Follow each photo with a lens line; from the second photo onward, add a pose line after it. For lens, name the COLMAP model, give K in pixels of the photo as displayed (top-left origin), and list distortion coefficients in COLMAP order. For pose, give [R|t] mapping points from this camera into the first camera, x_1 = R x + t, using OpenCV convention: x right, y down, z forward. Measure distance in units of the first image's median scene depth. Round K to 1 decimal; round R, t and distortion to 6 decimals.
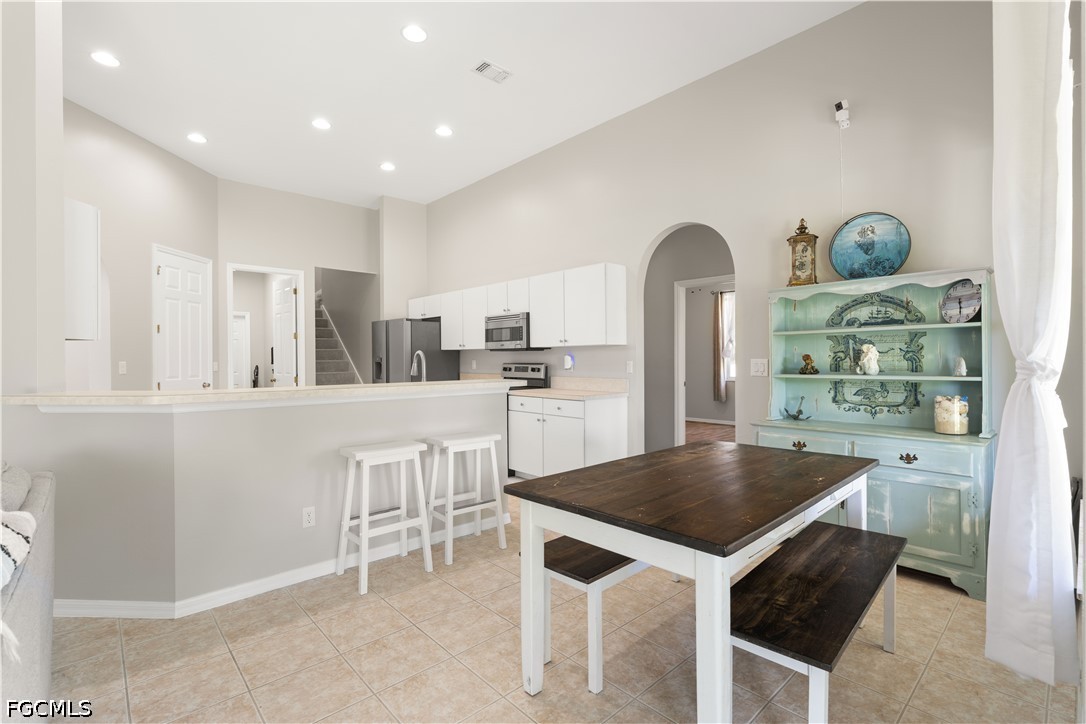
lens RADIAL K [[492.4, 0, 551.6], [0, 492.4, 362.8], [0, 0, 1]] dist [-0.011543, 0.003543]
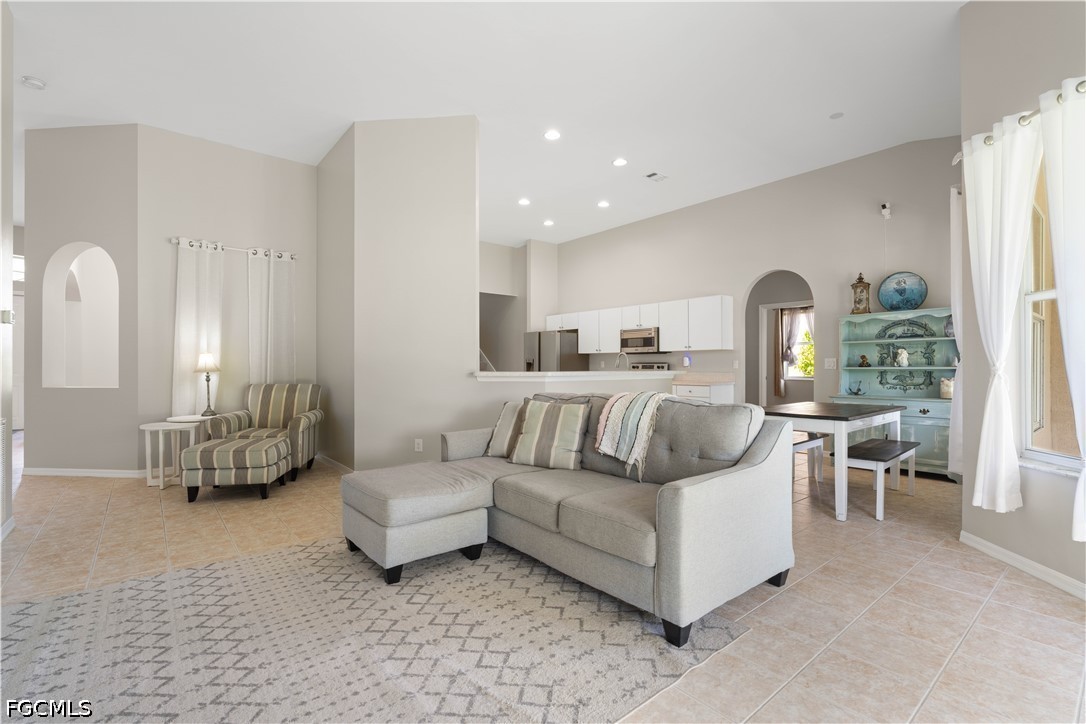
lens RADIAL K [[492.4, 0, 544.9], [0, 492.4, 367.5], [0, 0, 1]] dist [-0.011543, 0.003543]
pose [[0.997968, 0.002333, -0.063682, -0.447352], [-0.002445, 0.999996, -0.001687, 0.030257], [0.063678, 0.001839, 0.997969, -0.719520]]
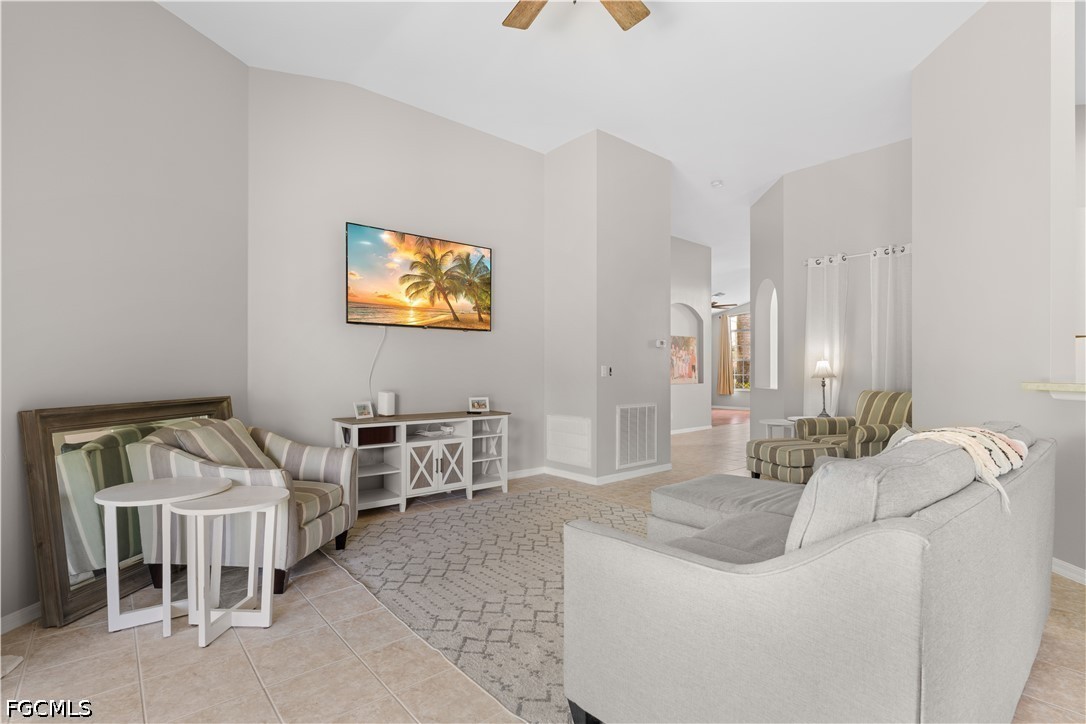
lens RADIAL K [[525.9, 0, 545.5], [0, 525.9, 364.5], [0, 0, 1]] dist [-0.014851, 0.000467]
pose [[-0.049414, -0.008778, -0.998740, 0.192276], [-0.008185, 0.999931, -0.008383, 0.023212], [0.998745, 0.007760, -0.049482, -0.119005]]
